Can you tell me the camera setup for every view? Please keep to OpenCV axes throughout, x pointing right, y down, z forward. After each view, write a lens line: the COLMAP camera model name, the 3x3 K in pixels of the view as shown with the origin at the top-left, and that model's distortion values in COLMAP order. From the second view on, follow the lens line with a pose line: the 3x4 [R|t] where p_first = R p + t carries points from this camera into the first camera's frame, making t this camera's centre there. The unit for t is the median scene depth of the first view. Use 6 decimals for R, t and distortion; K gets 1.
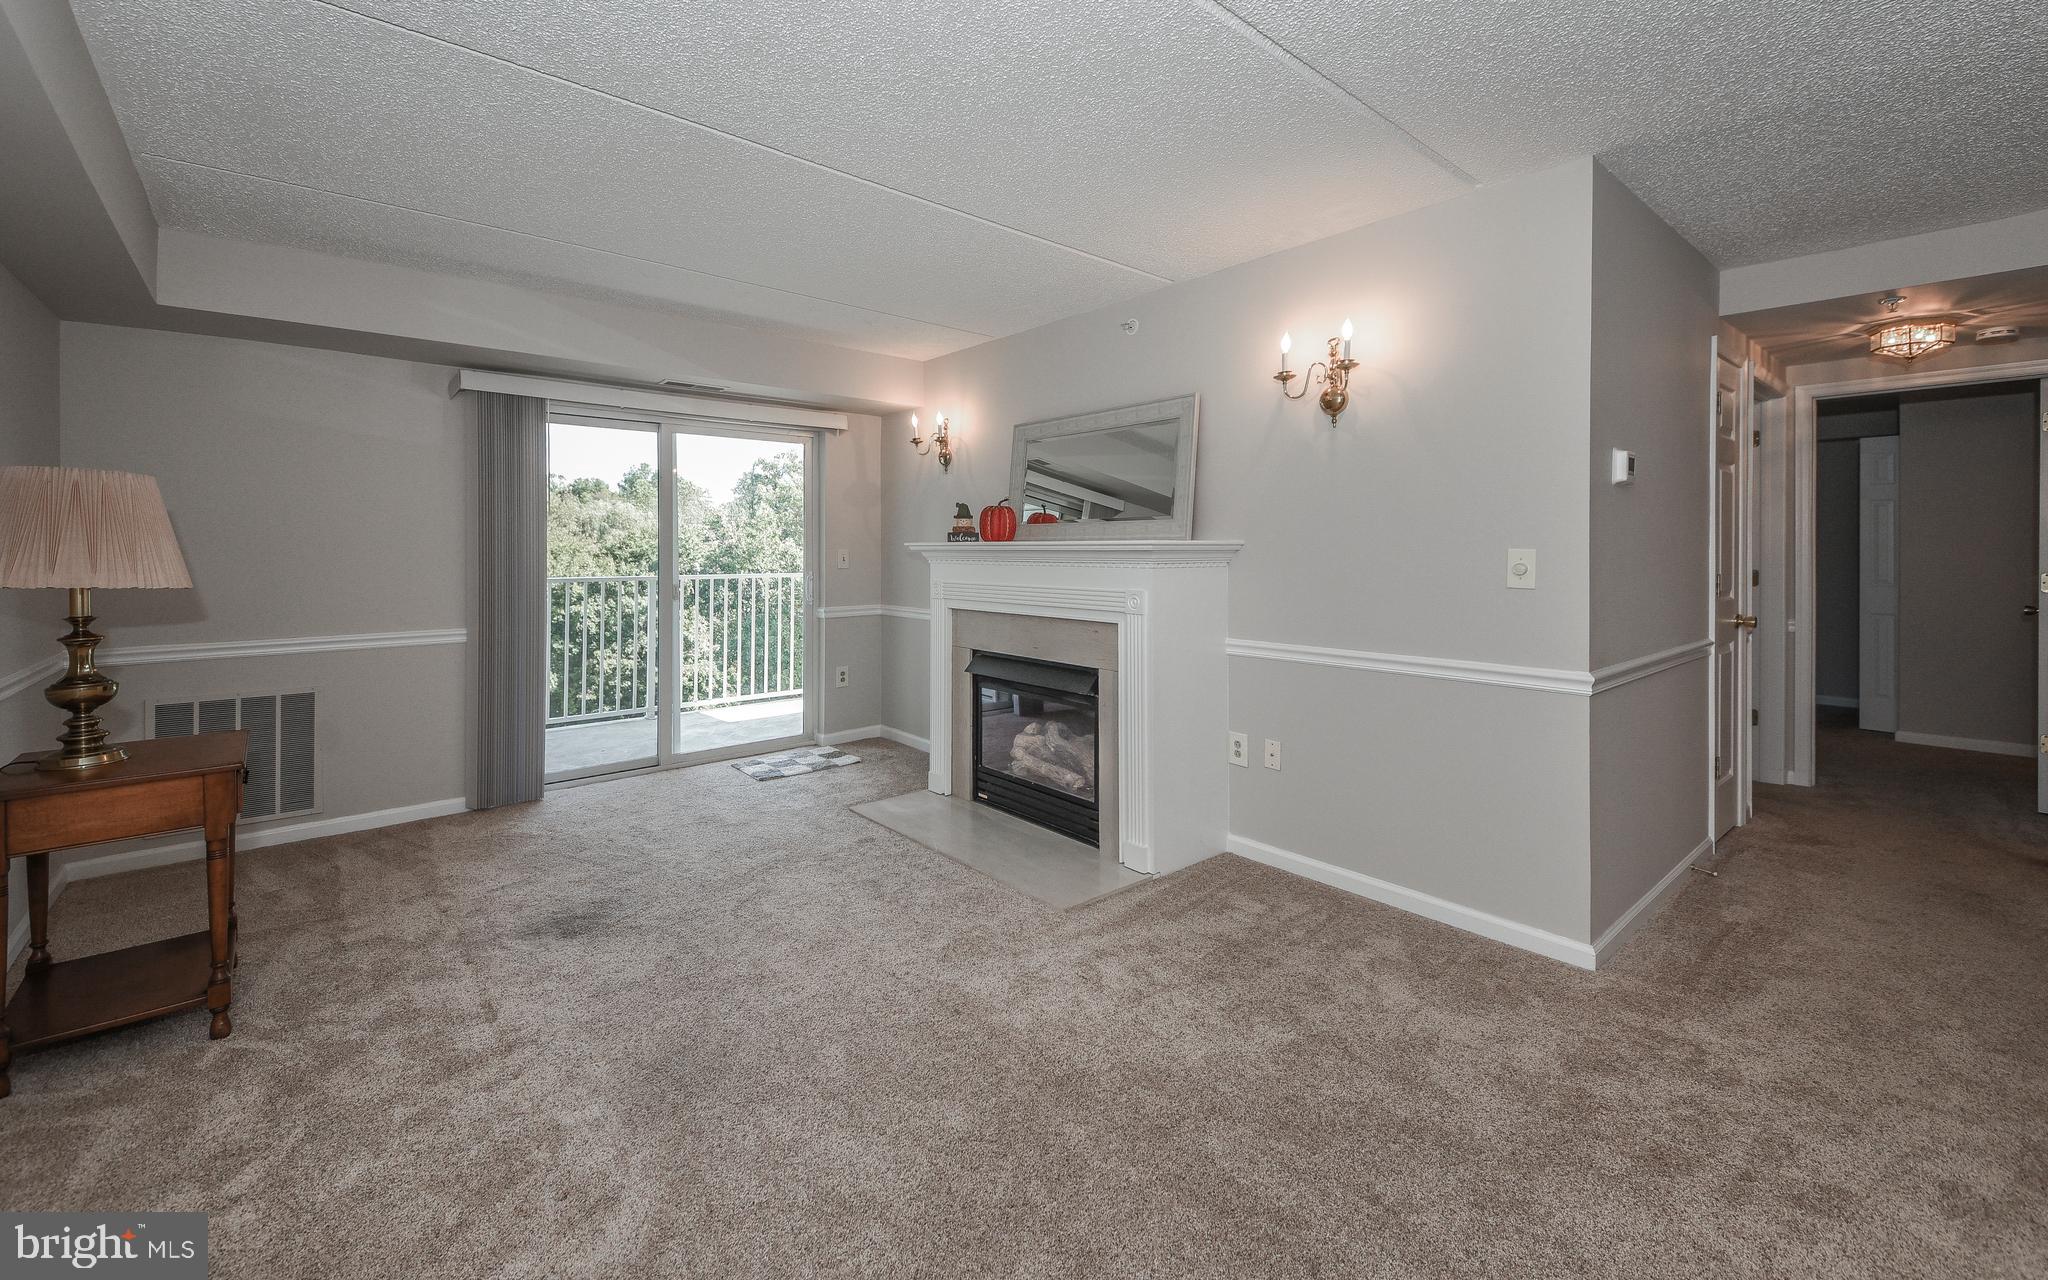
lens RADIAL K [[842.2, 0, 1016.9], [0, 842.2, 548.9], [0, 0, 1]] dist [-0.000850, -0.000383]
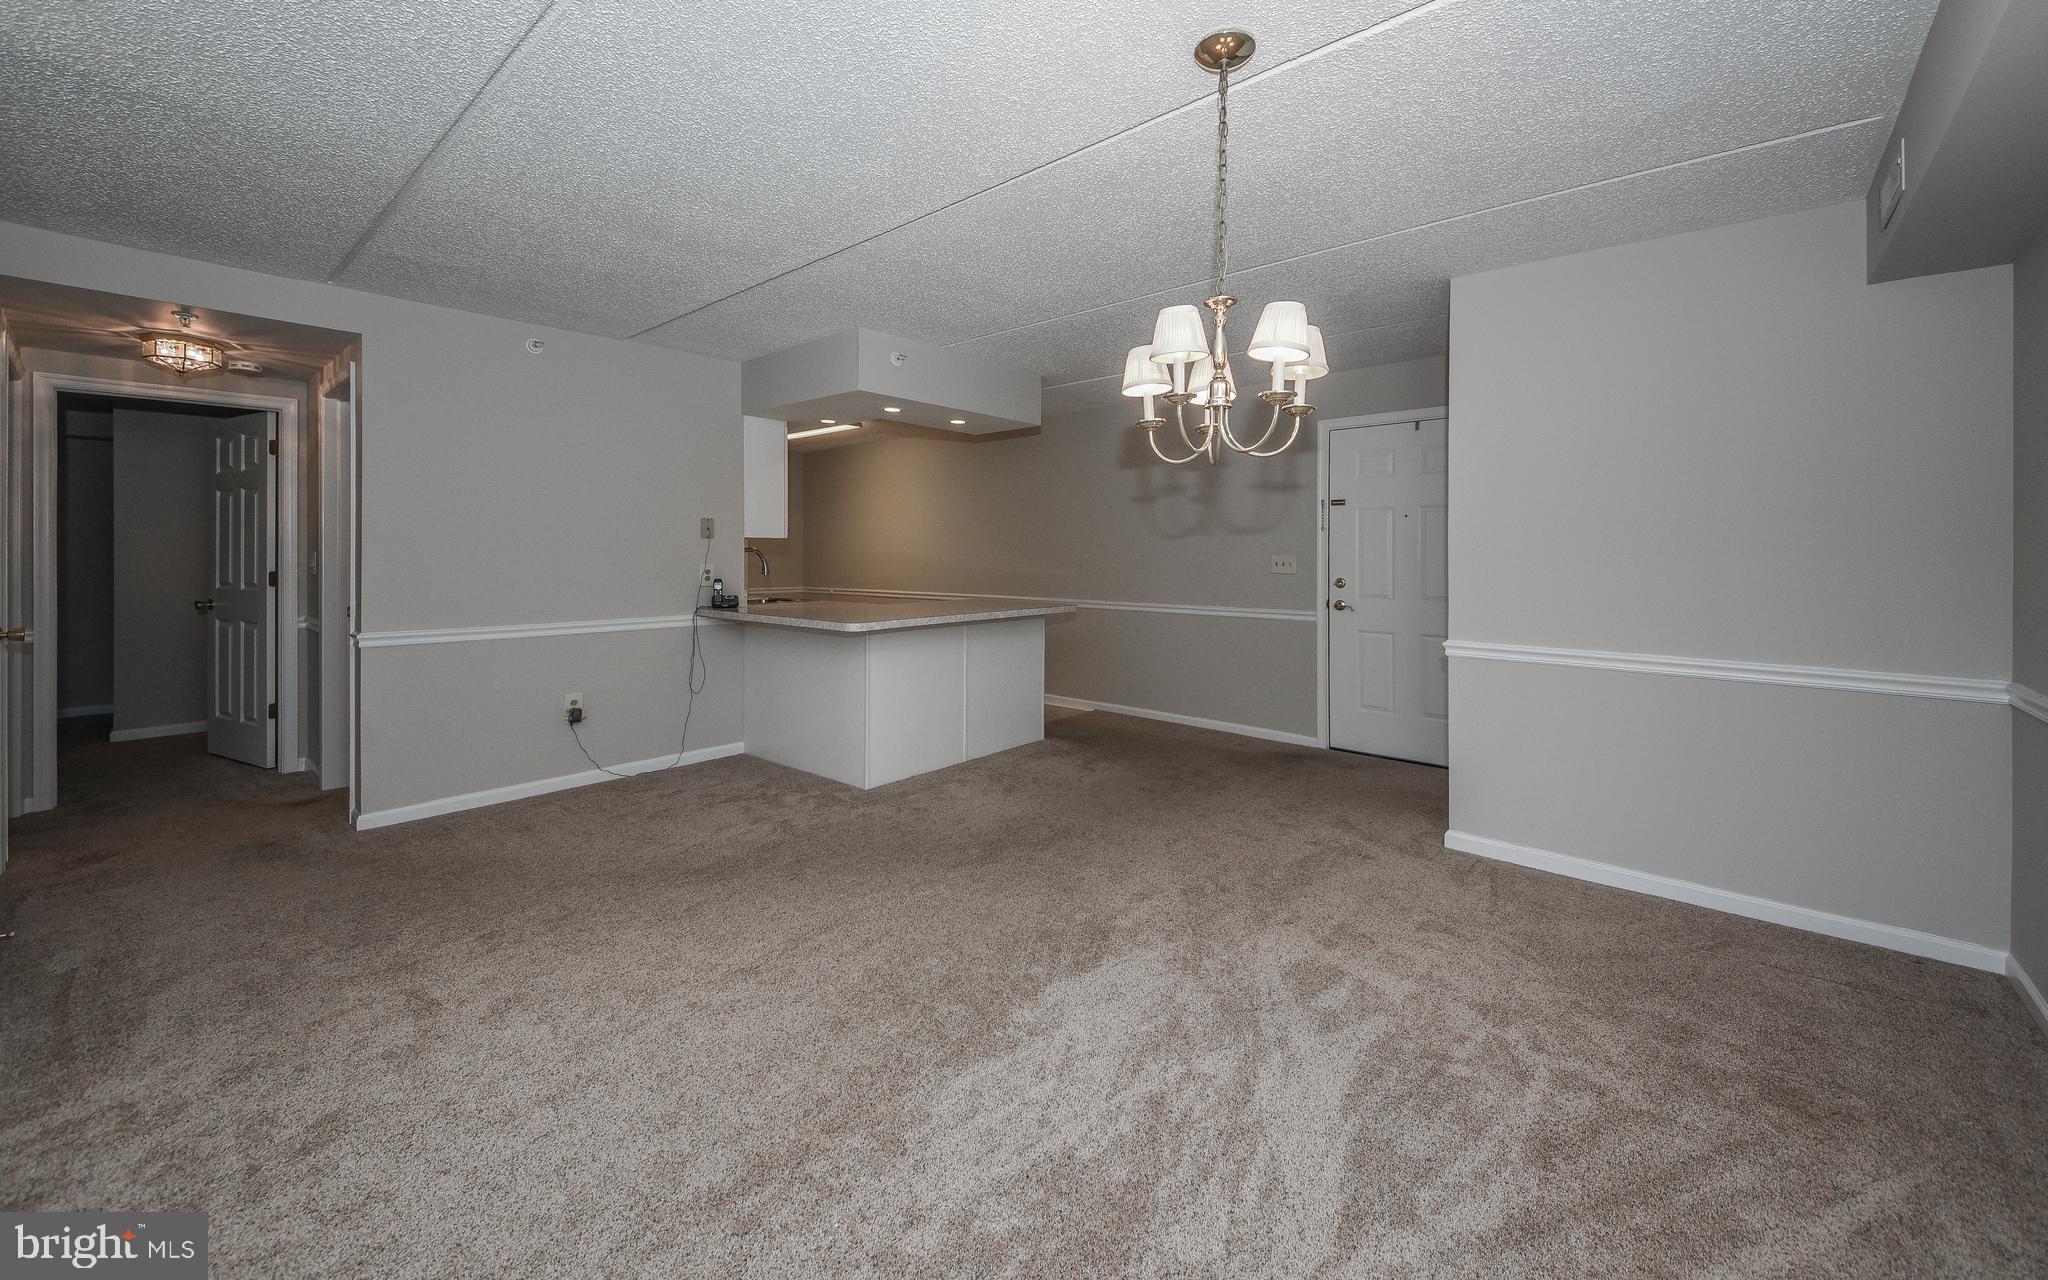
lens RADIAL K [[829.1, 0, 994.4], [0, 829.1, 553.7], [0, 0, 1]] dist [-0.008277, -0.000147]
pose [[-0.135708, -0.001480, 0.990748, -0.111947], [-0.000004, 0.999999, 0.001493, 0.002050], [-0.990749, 0.000199, -0.135708, 0.122898]]
